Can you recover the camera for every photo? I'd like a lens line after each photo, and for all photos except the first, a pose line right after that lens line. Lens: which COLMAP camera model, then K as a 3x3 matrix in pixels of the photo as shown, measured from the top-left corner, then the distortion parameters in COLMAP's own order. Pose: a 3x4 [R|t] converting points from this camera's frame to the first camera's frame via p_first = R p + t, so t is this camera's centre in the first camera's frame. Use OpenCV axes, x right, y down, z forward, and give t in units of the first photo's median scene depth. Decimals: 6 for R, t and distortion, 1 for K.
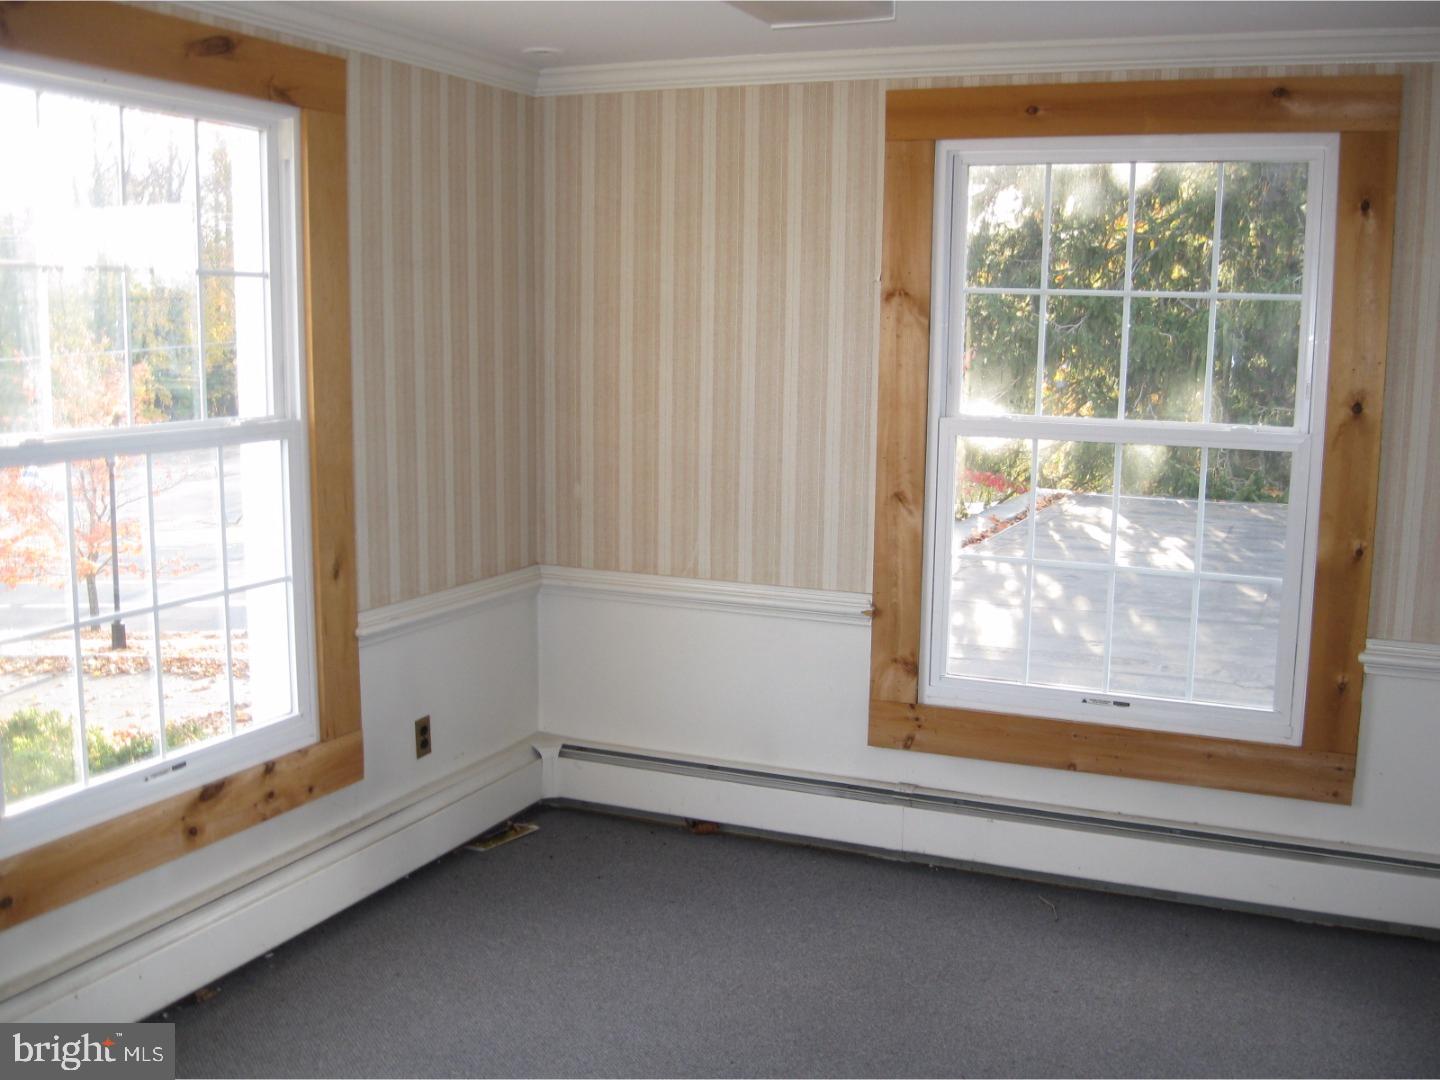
lens RADIAL K [[1493.3, 0, 720.0], [0, 1493.3, 540.0], [0, 0, 1]] dist [-0.133577, -0.015810]
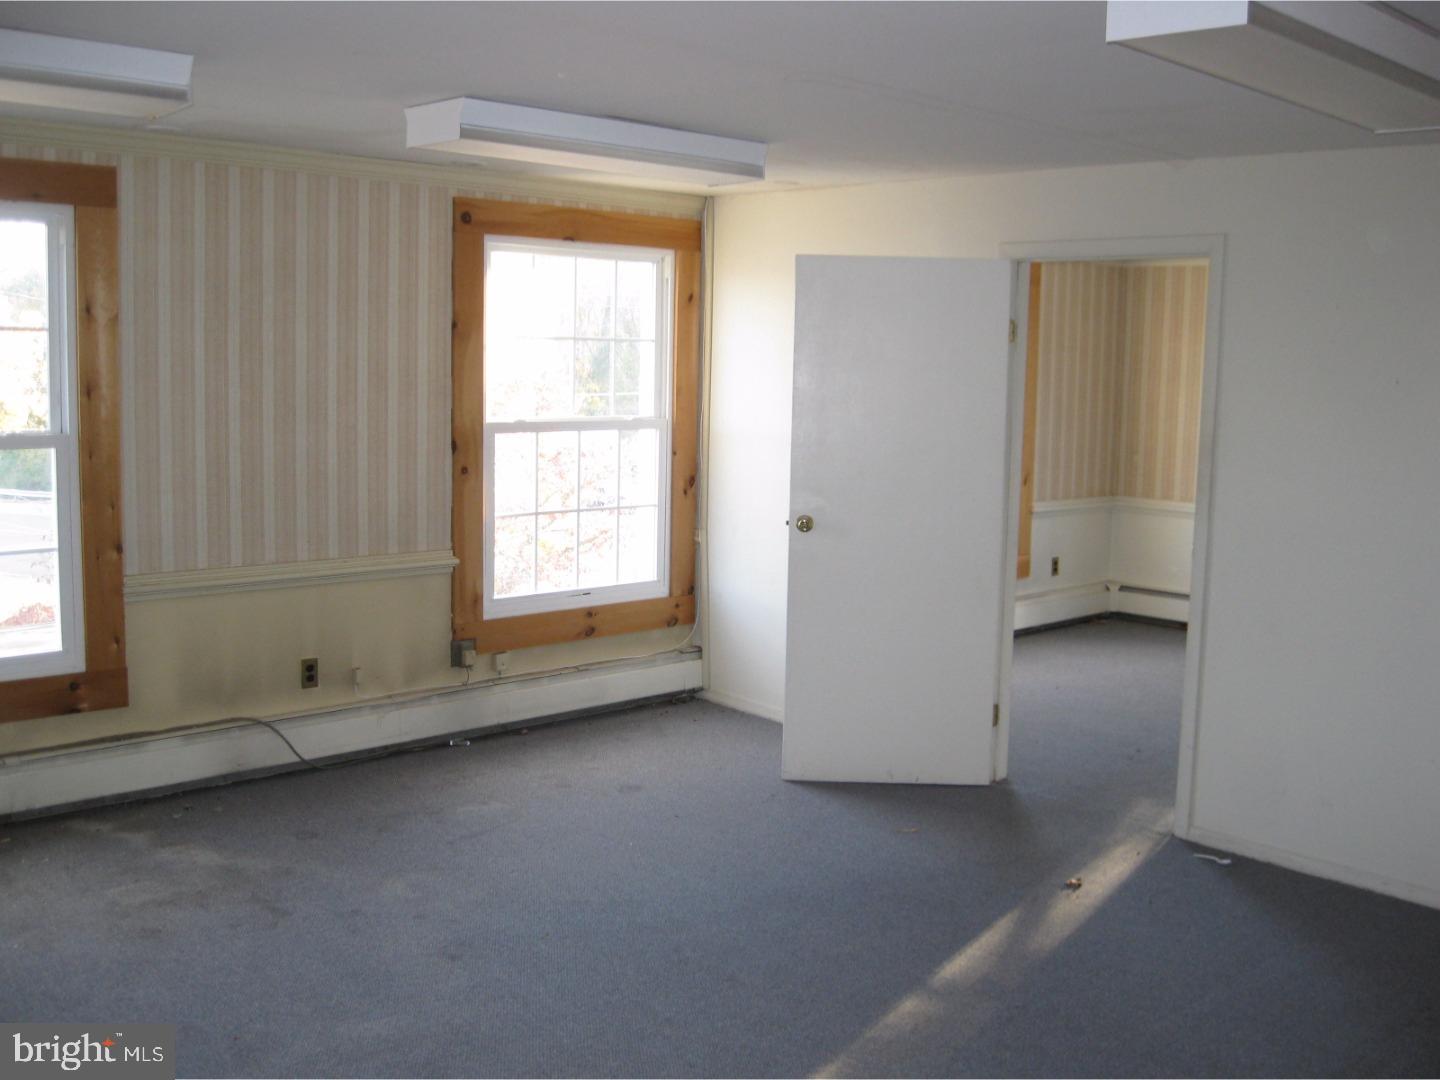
lens RADIAL K [[1493.3, 0, 720.0], [0, 1493.3, 540.0], [0, 0, 1]] dist [-0.133577, -0.015810]
pose [[0.924621, 0.055237, -0.376862, 0.155885], [-0.068986, 0.997351, -0.023073, 0.174275], [0.374589, 0.047331, 0.925982, -1.153861]]
